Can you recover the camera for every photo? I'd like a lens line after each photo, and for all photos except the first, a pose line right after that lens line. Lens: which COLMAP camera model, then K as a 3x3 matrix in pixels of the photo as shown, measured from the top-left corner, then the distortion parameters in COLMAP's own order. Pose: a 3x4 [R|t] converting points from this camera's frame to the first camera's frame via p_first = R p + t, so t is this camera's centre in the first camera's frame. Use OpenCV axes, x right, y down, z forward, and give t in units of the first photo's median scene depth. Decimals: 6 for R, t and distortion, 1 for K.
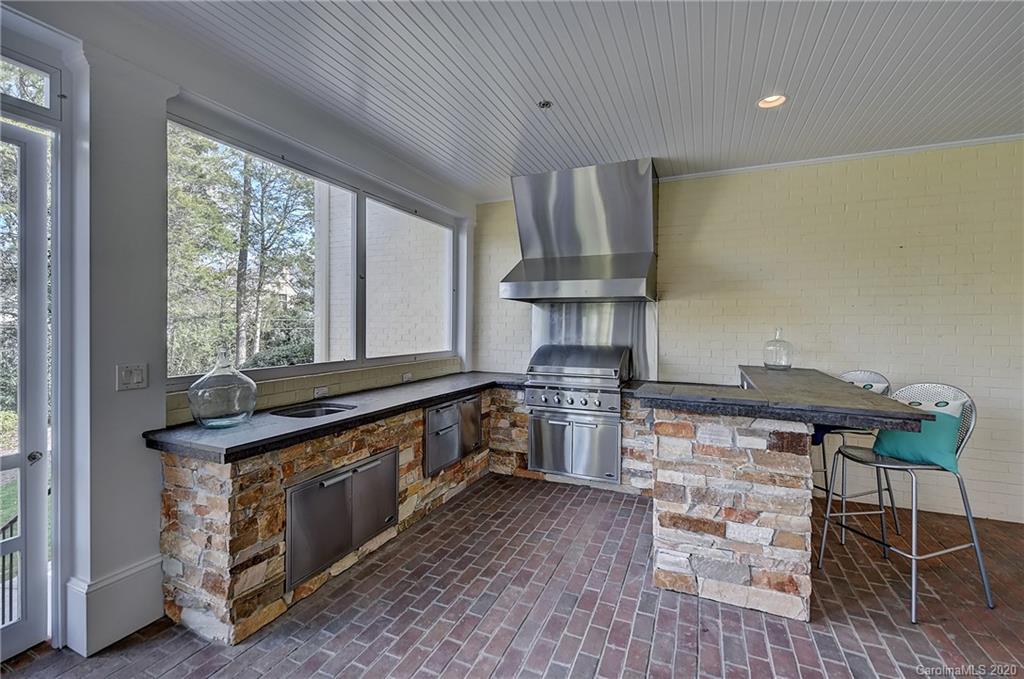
lens RADIAL K [[427.0, 0, 511.4], [0, 427.0, 332.0], [0, 0, 1]] dist [0.000267, -0.000418]
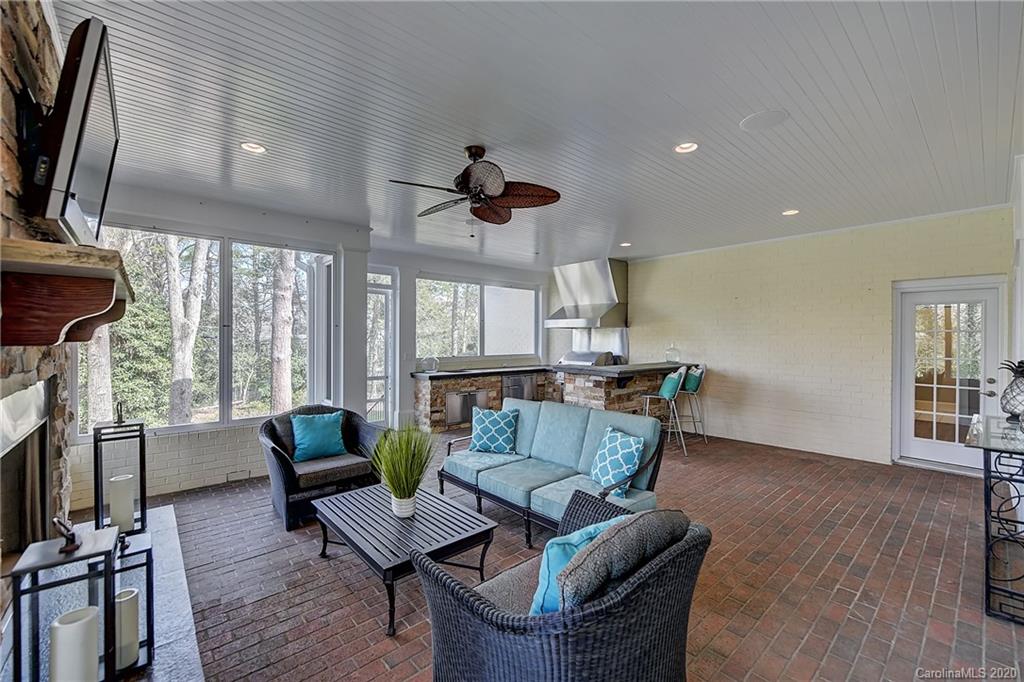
lens RADIAL K [[427.0, 0, 520.0], [0, 427.0, 344.0], [0, 0, 1]] dist [0.000267, -0.000418]
pose [[0.908024, 0.000991, -0.418916, 1.237589], [-0.002071, 0.999996, -0.002126, 0.007470], [0.418912, 0.002798, 0.908022, -1.570628]]
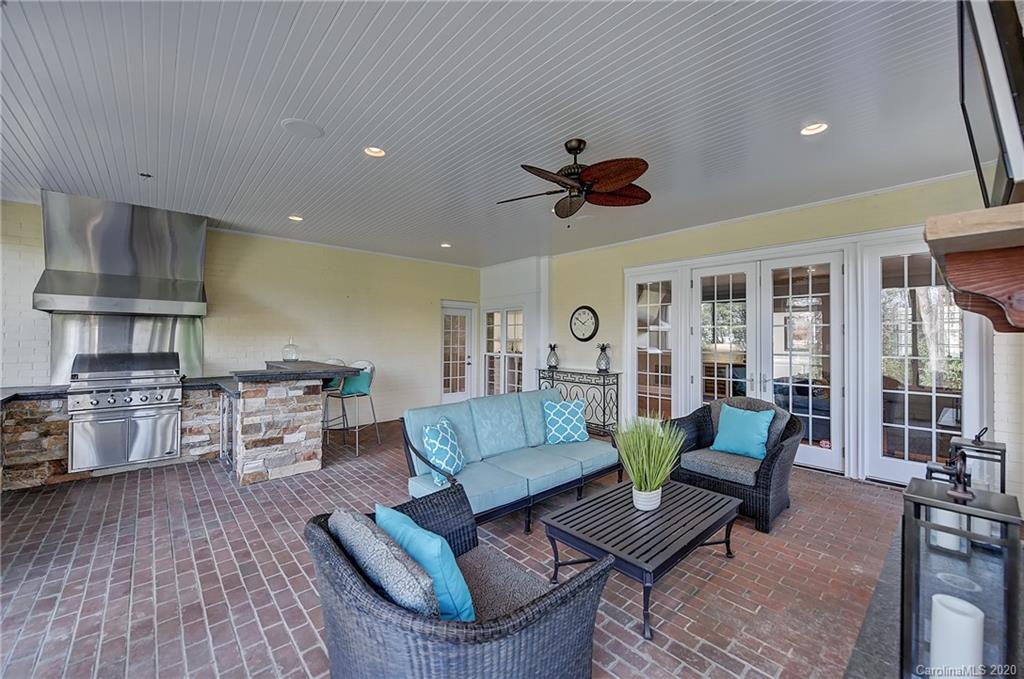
lens RADIAL K [[406.1, 0, 522.3], [0, 406.1, 336.7], [0, 0, 1]] dist [0.003580, -0.001878]
pose [[0.392932, -0.001771, 0.919566, -0.772558], [0.012391, 0.999918, -0.003369, 0.006670], [-0.919484, 0.012718, 0.392921, -0.742516]]
